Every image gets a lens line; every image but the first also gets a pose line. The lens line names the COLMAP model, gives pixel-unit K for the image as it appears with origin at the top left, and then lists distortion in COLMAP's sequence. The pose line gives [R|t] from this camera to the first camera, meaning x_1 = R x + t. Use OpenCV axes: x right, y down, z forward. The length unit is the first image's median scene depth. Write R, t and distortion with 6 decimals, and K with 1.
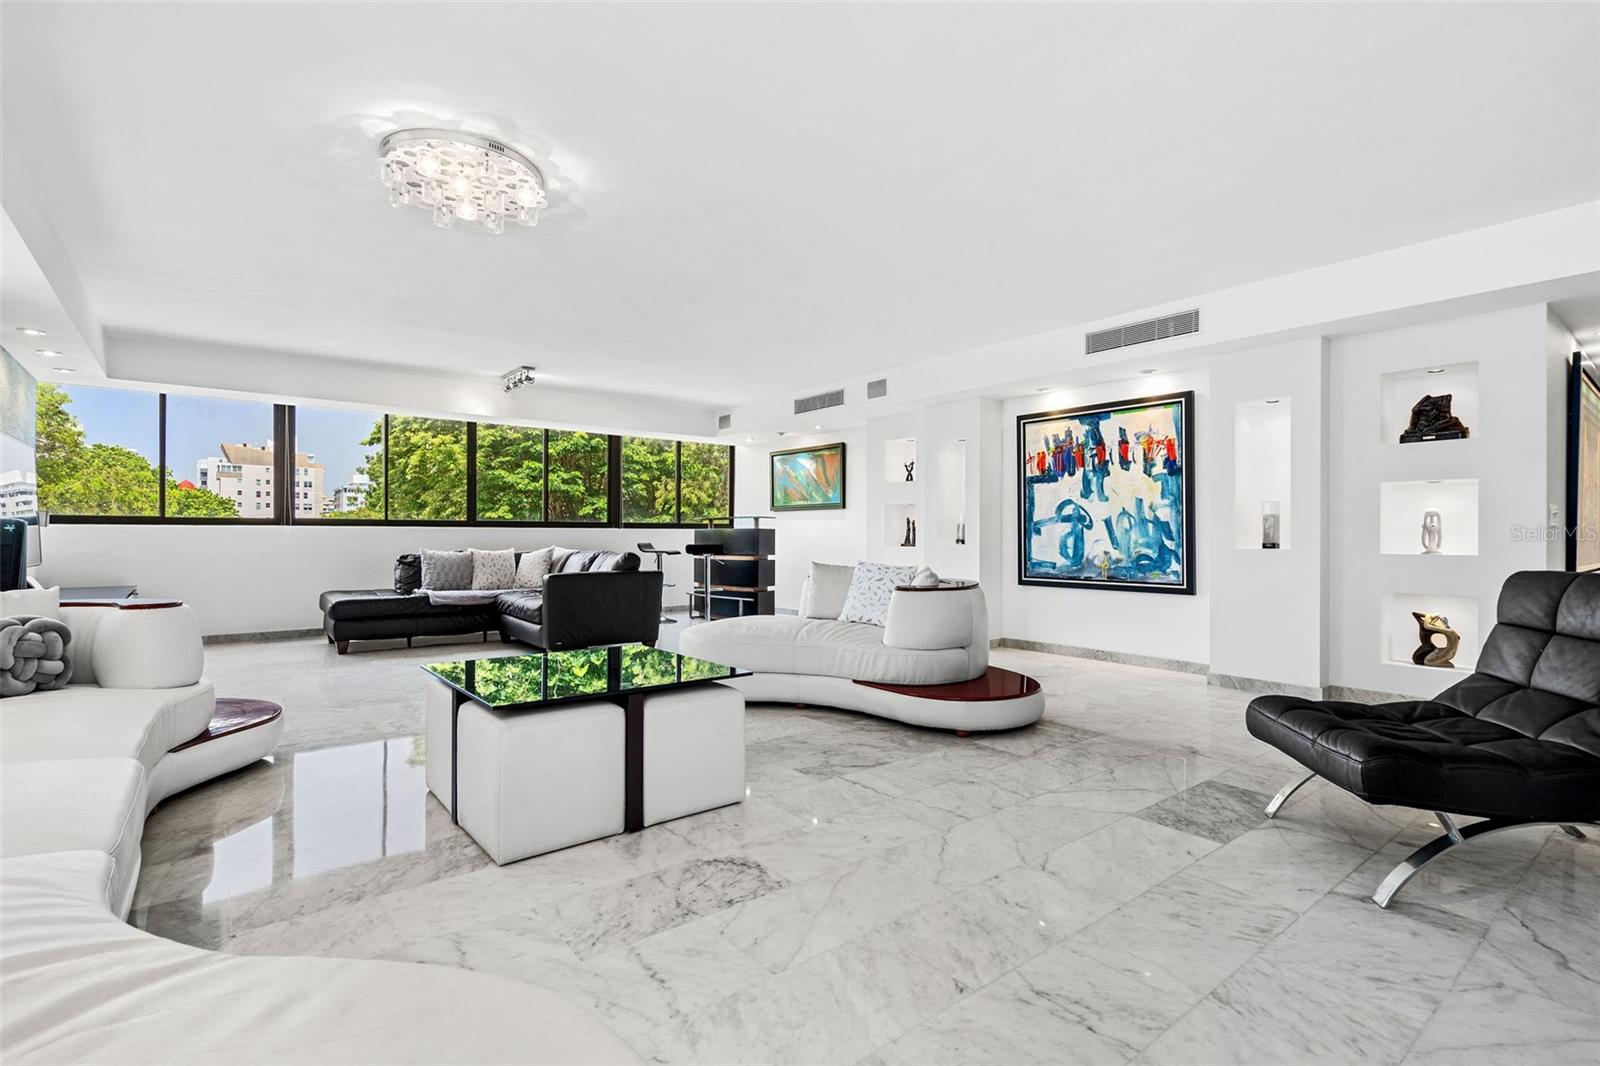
lens RADIAL K [[755.4, 0, 800.0], [0, 755.4, 533.0], [0, 0, 1]] dist [0.000707, 0.000213]
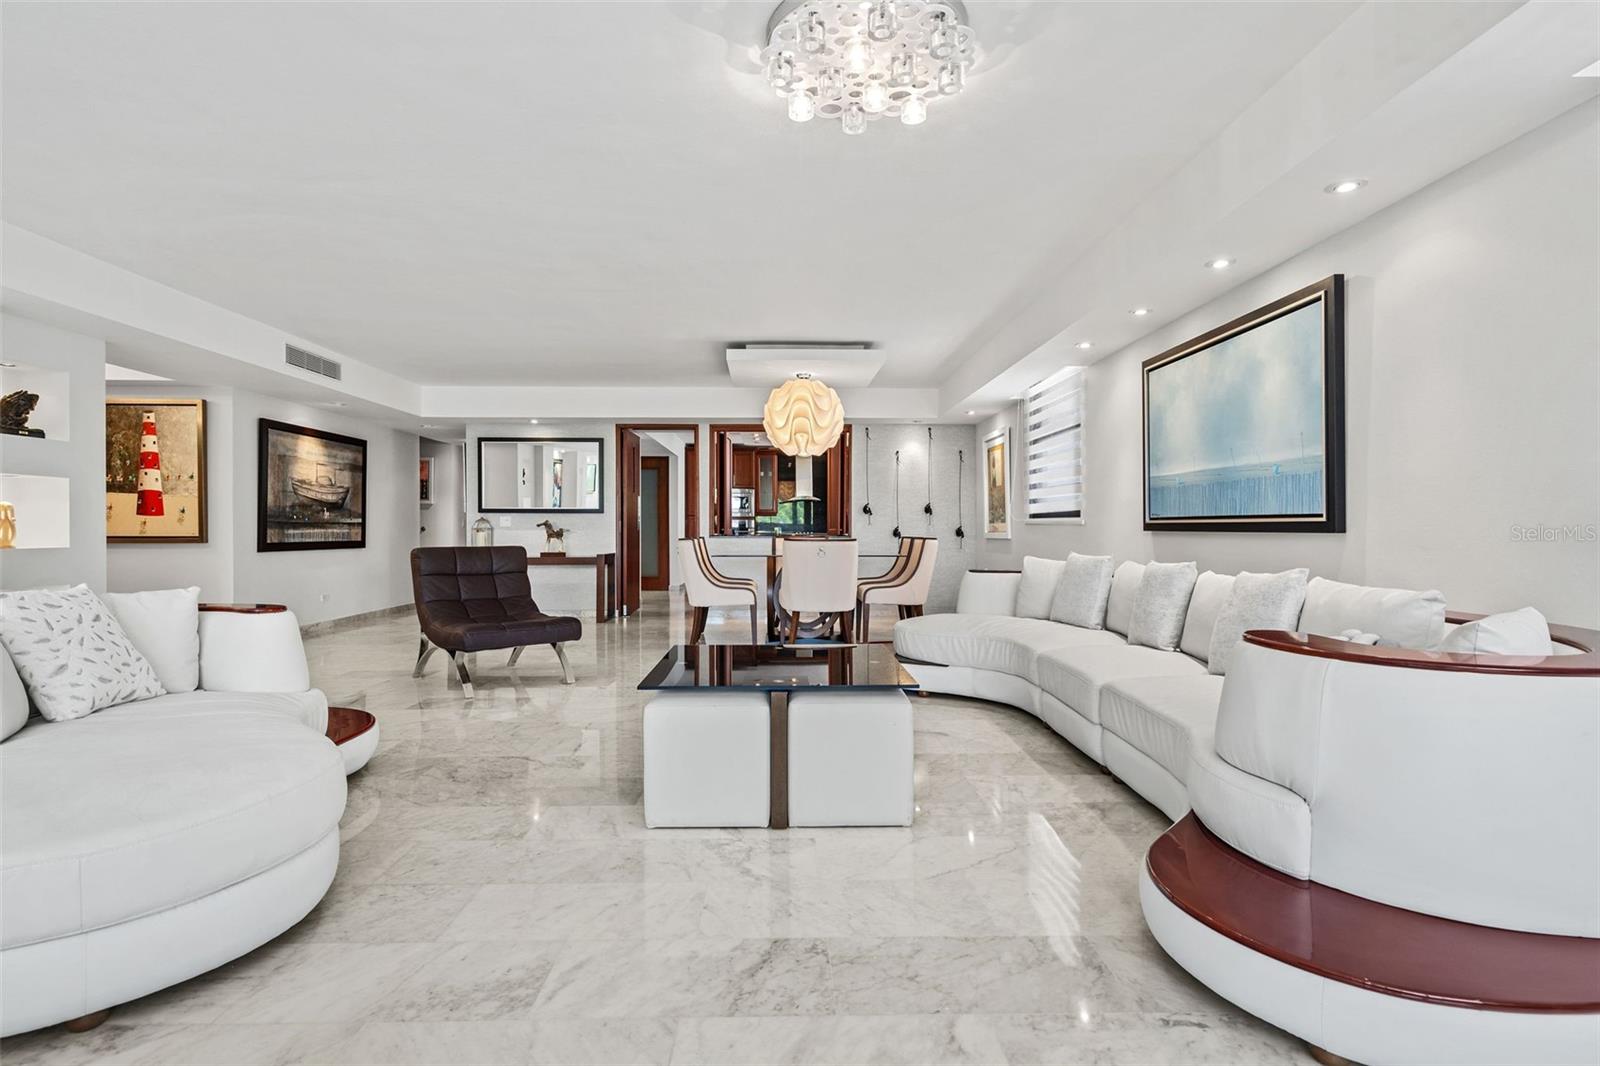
lens RADIAL K [[802.2, 0, 800.0], [0, 802.2, 533.0], [0, 0, 1]] dist [-0.001453, -0.000104]
pose [[-0.796133, -0.004128, 0.605108, -0.373720], [-0.003706, 0.999991, 0.001946, 0.001411], [-0.605111, -0.000694, -0.796141, 0.714277]]
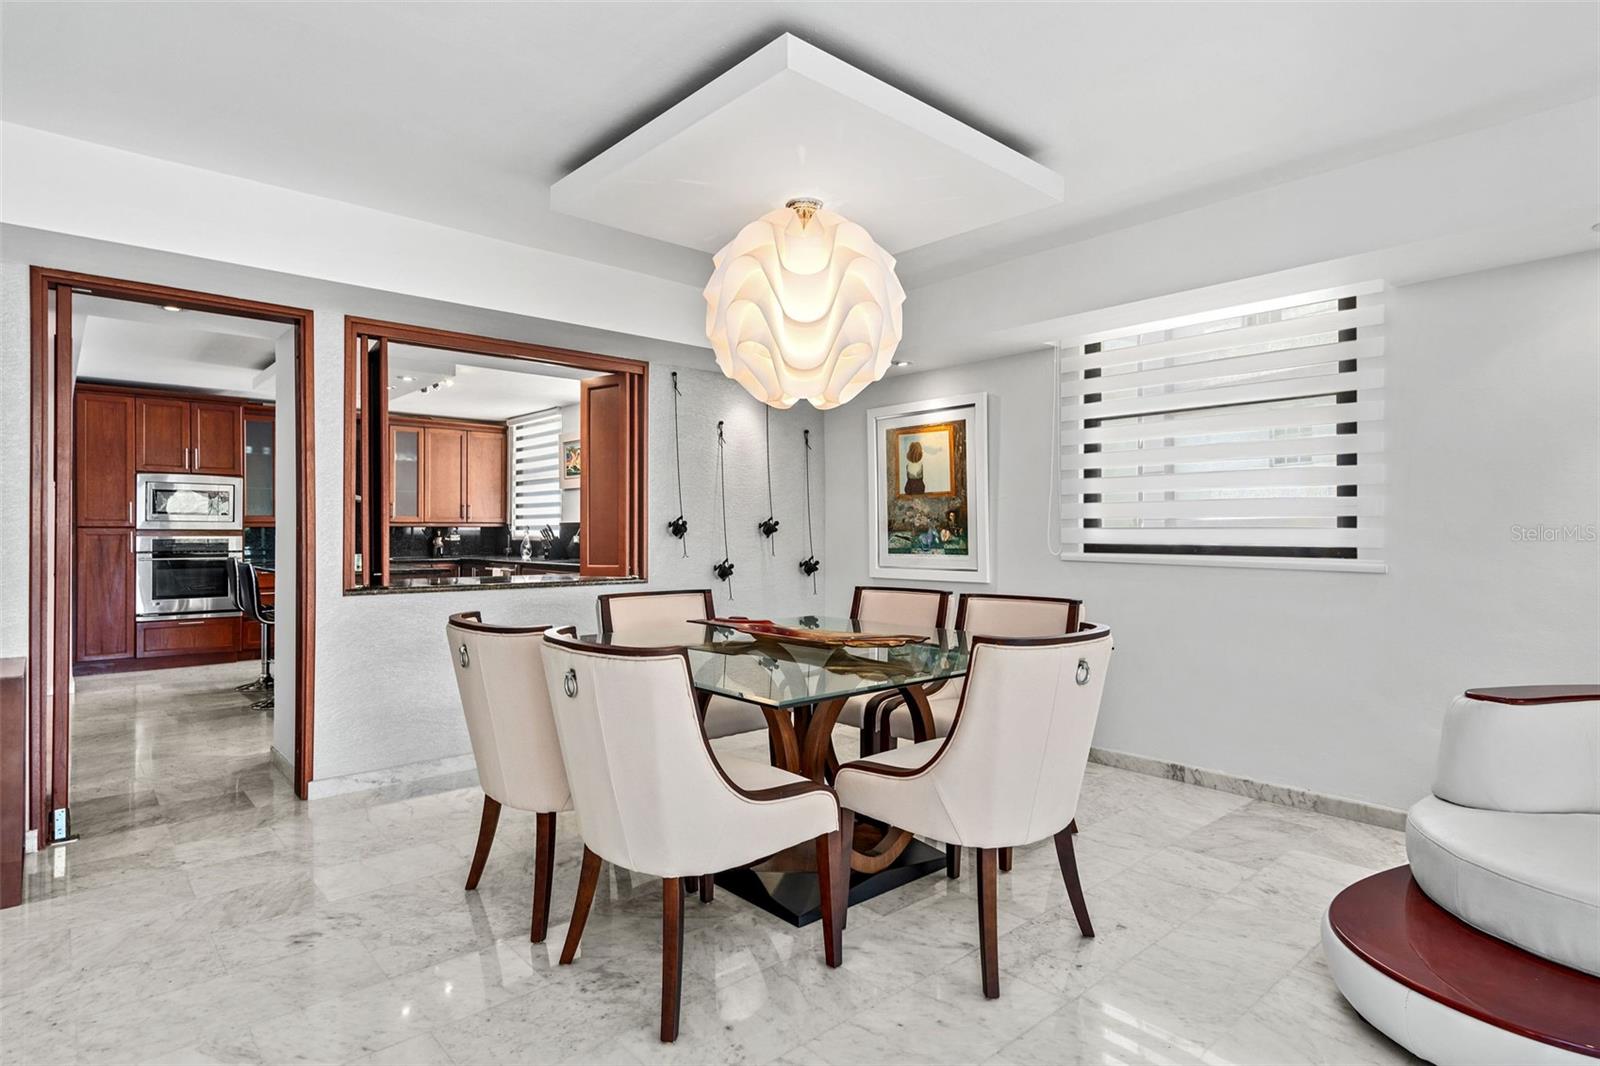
lens RADIAL K [[839.9, 0, 793.7], [0, 839.9, 526.1], [0, 0, 1]] dist [0.000205, 0.000222]
pose [[-0.998938, -0.002011, -0.046024, 0.233178], [-0.001512, 0.999940, -0.010885, -0.027428], [0.046043, -0.010804, -0.998881, 0.346095]]
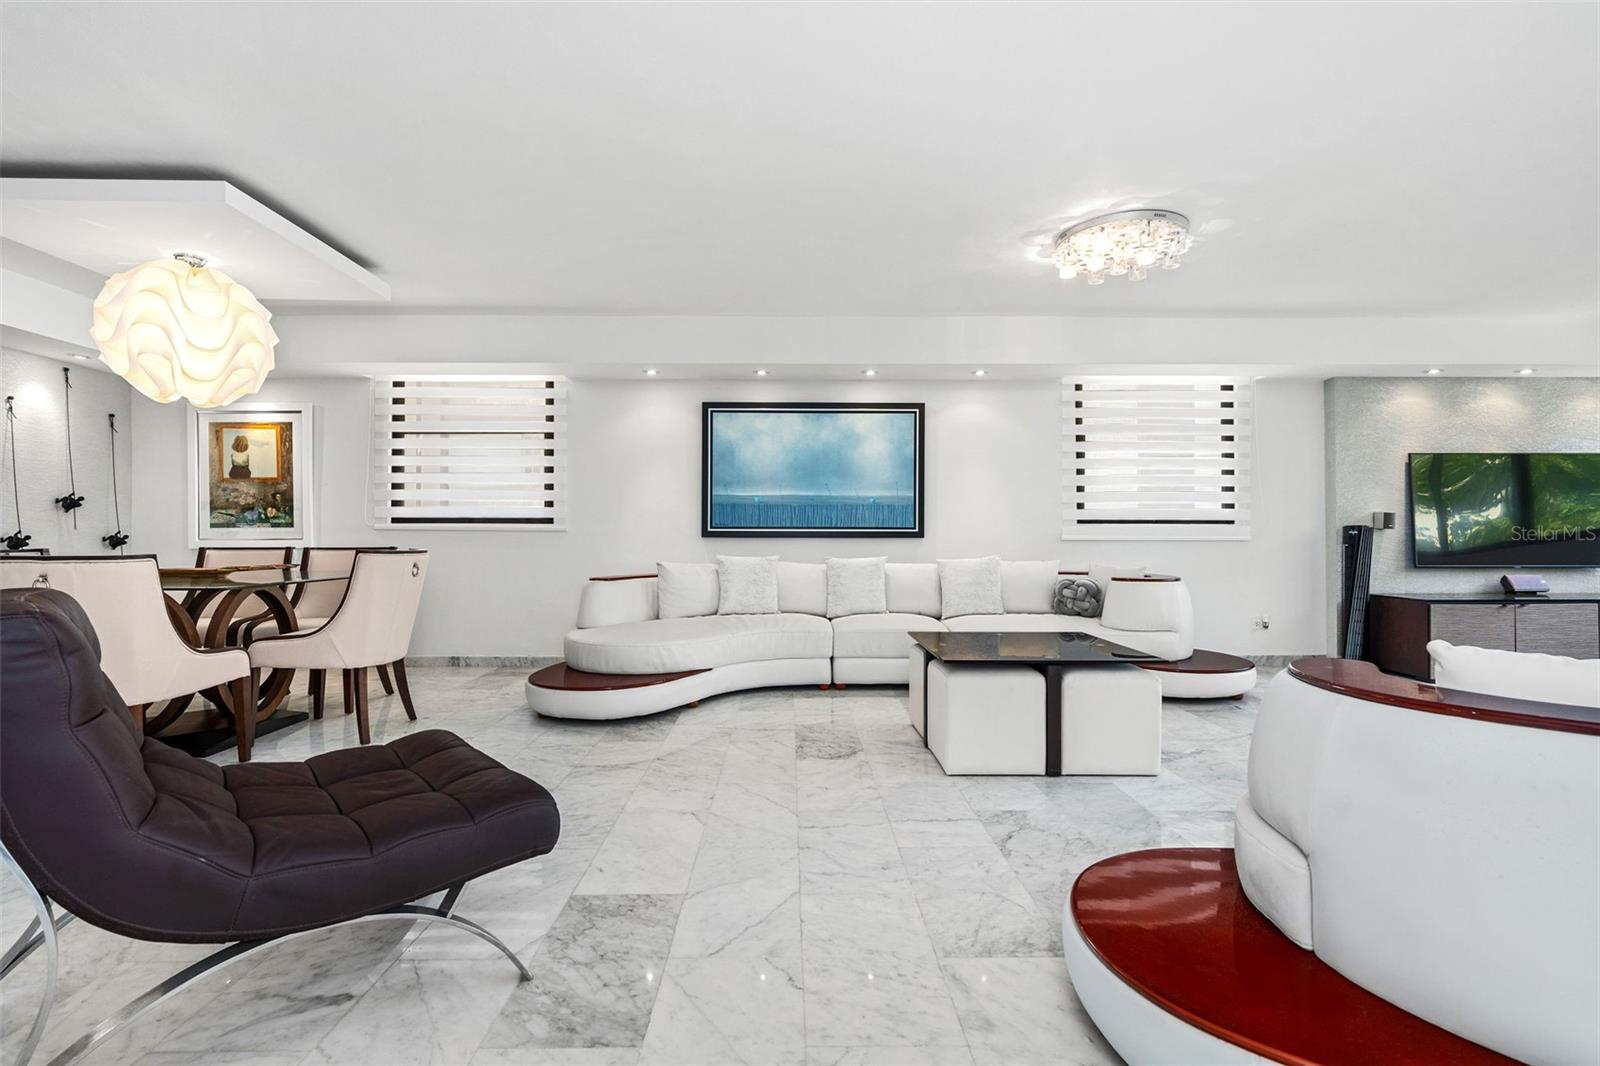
lens RADIAL K [[758.5, 0, 794.4], [0, 758.5, 530.8], [0, 0, 1]] dist [0.000664, 0.000393]
pose [[-0.619615, -0.005991, -0.784883, 0.357785], [0.003228, 0.999943, -0.010181, 0.001487], [0.784899, -0.008842, -0.619561, 0.572798]]
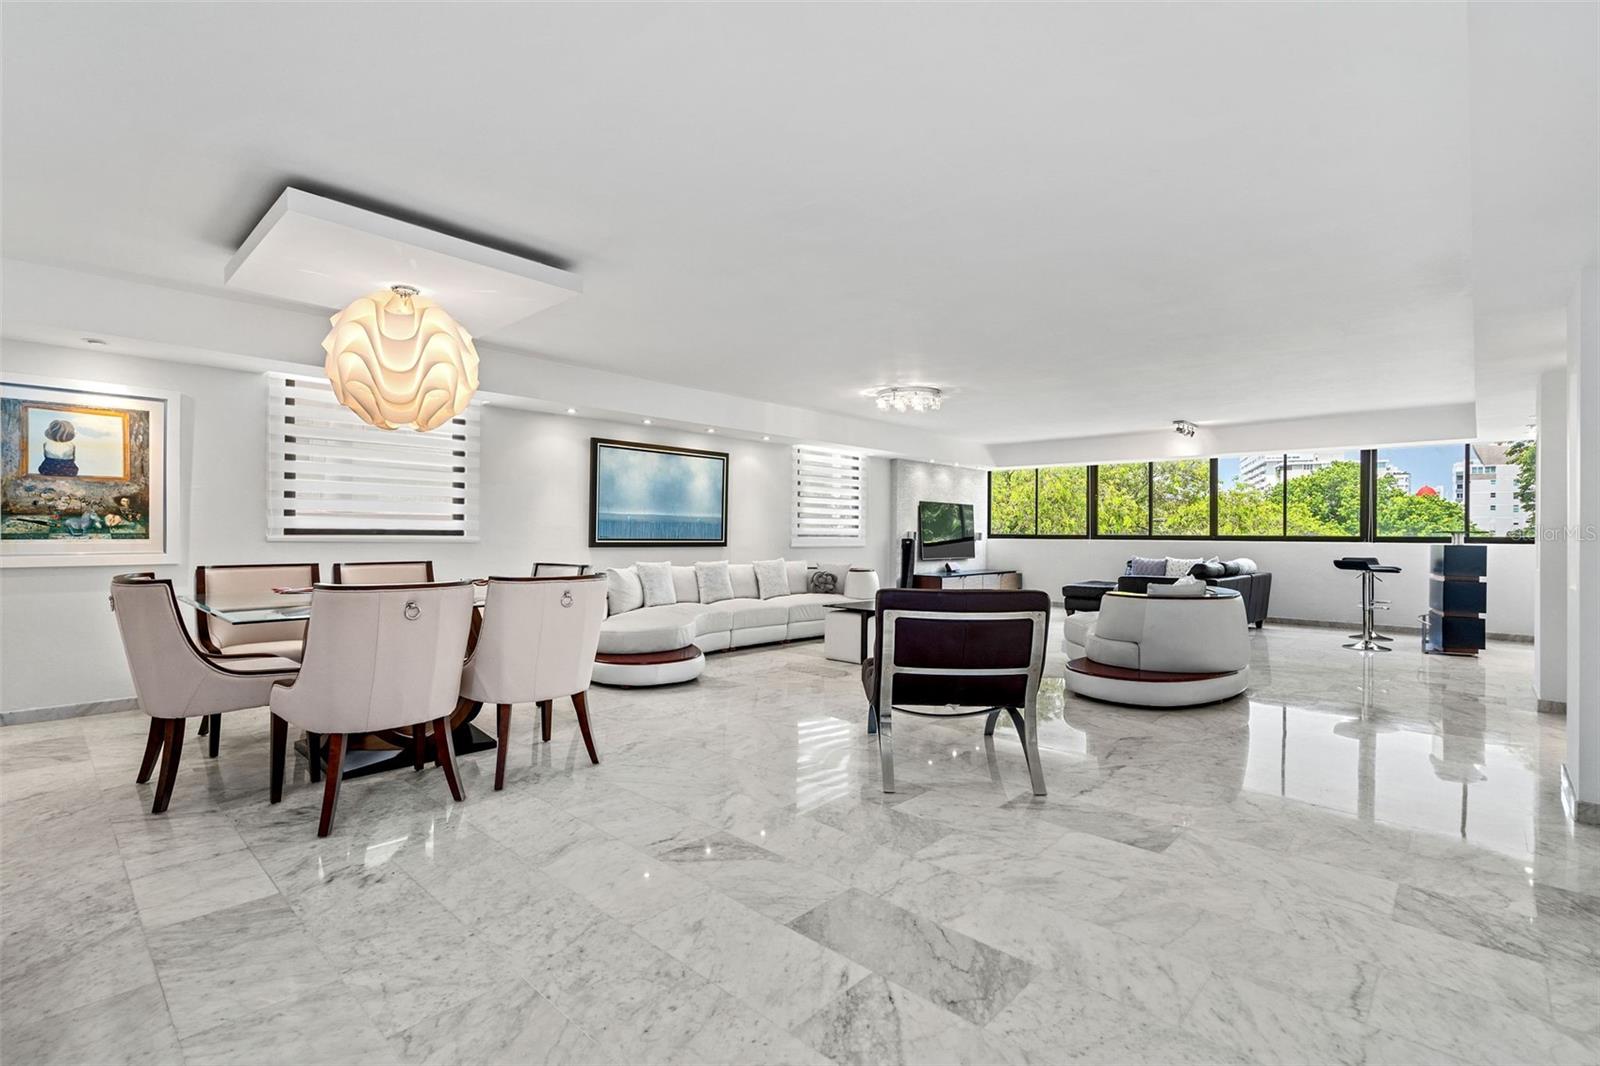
lens RADIAL K [[729.5, 0, 791.6], [0, 729.5, 536.6], [0, 0, 1]] dist [-0.001054, 0.000132]
pose [[0.137960, 0.004152, -0.990429, 0.754720], [-0.003519, 0.999987, 0.003702, -0.018068], [0.990432, 0.002975, 0.137973, 0.136606]]
